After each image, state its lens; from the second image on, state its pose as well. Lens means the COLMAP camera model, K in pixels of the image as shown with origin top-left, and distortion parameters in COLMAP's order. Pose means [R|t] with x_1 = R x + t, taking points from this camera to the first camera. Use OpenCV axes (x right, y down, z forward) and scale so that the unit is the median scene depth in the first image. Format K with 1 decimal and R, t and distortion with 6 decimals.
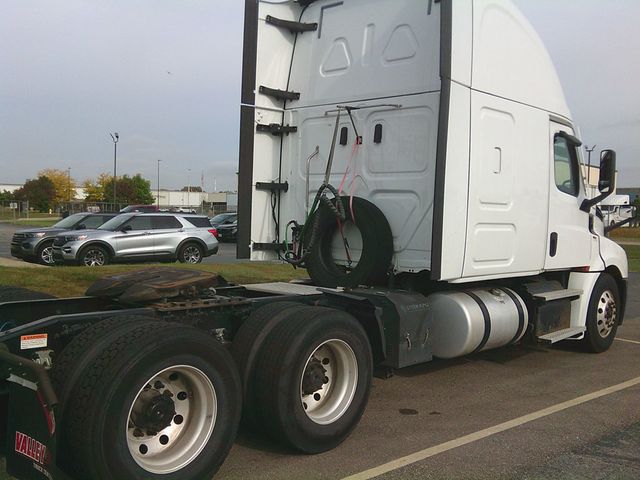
lens RADIAL K [[667.5, 0, 320.0], [0, 667.5, 240.0], [0, 0, 1]] dist [0.035356, -0.014321]
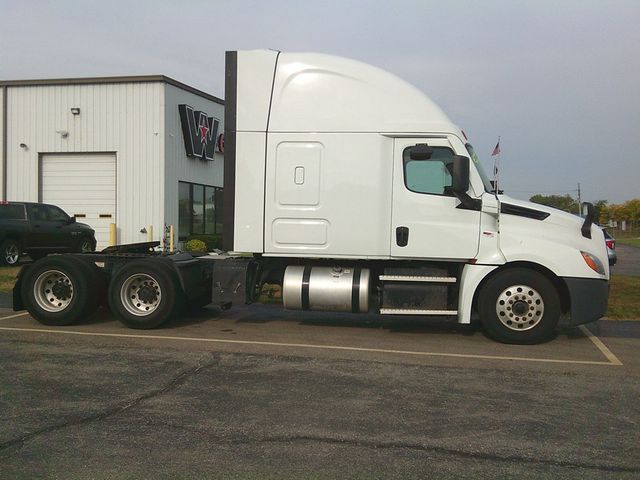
lens RADIAL K [[667.5, 0, 320.0], [0, 667.5, 240.0], [0, 0, 1]] dist [0.035356, -0.014321]
pose [[0.569186, 0.009480, -0.822154, 1.451365], [-0.034137, 0.999344, -0.012111, 0.037613], [0.821500, 0.034959, 0.569136, 0.203573]]
